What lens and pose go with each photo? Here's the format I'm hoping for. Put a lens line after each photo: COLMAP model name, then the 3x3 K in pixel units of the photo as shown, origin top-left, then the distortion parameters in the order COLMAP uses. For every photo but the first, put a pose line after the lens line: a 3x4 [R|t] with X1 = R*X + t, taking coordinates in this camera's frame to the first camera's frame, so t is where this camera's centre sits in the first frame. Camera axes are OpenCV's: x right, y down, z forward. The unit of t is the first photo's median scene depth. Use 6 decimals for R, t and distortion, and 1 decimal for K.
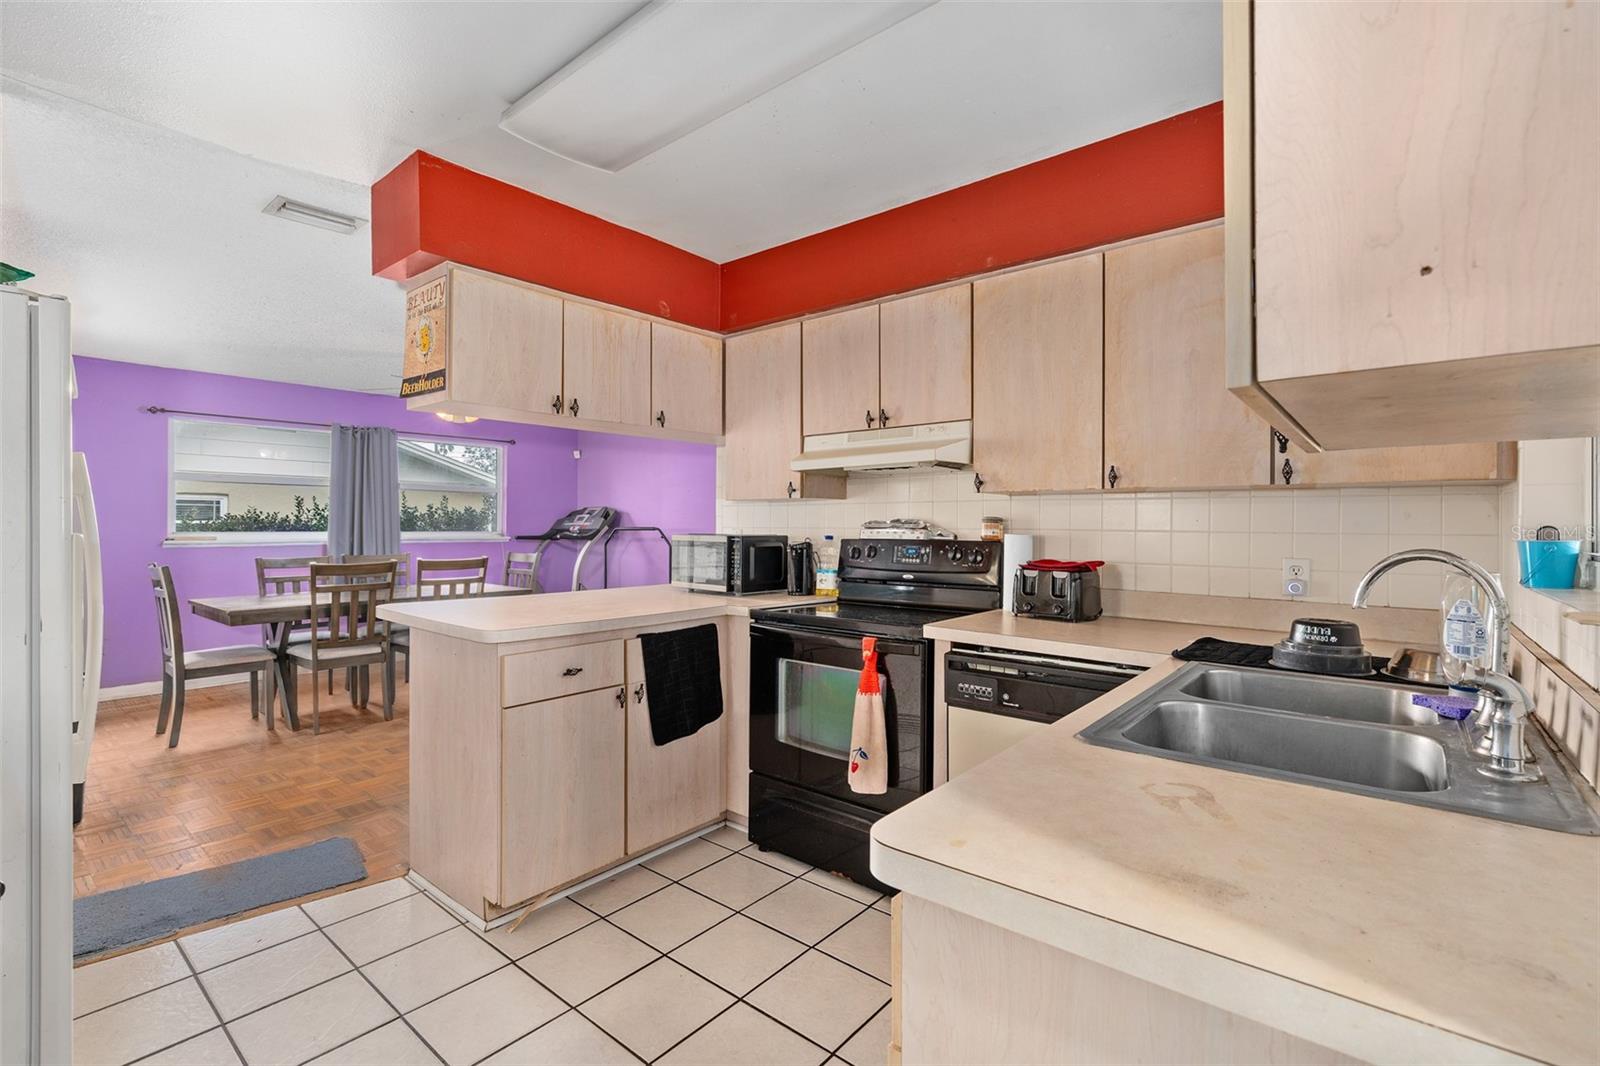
lens RADIAL K [[722.5, 0, 812.9], [0, 722.5, 524.6], [0, 0, 1]] dist [-0.003449, 0.001165]
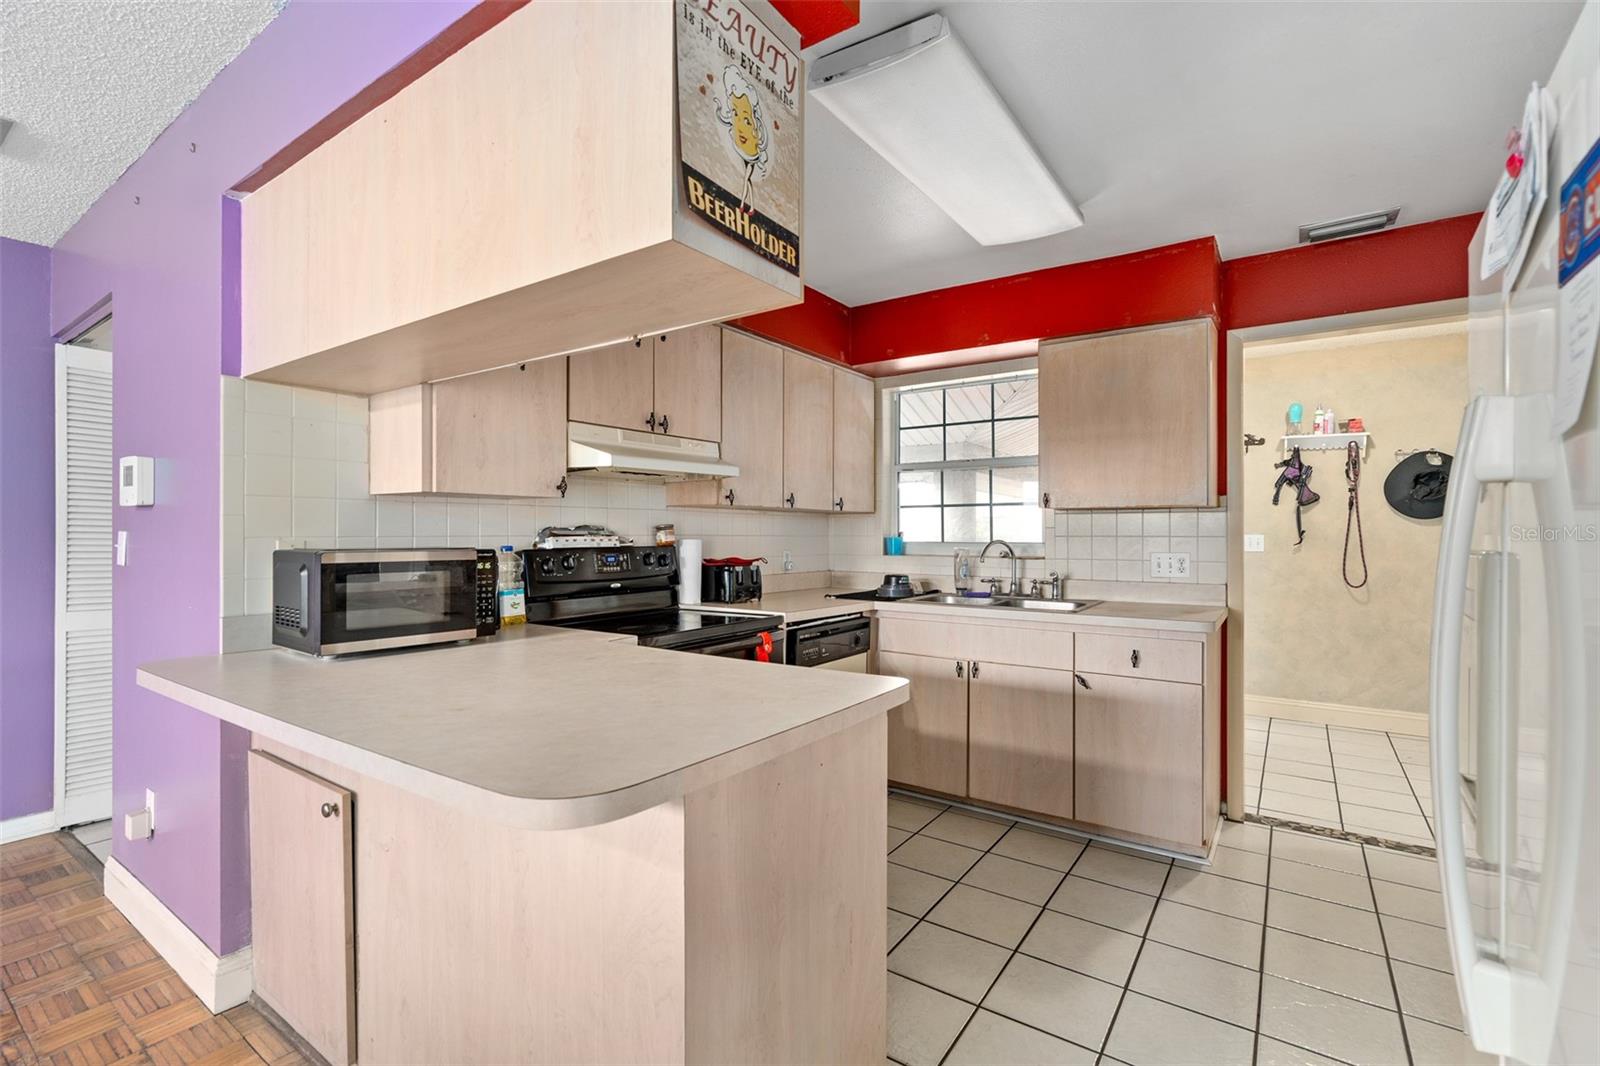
lens RADIAL K [[722.5, 0, 809.6], [0, 722.5, 522.1], [0, 0, 1]] dist [-0.003449, 0.001165]
pose [[-0.104502, 0.009927, 0.994475, -0.851042], [0.000189, 0.999950, -0.009962, -0.002789], [-0.994525, -0.000853, -0.104499, 0.847024]]
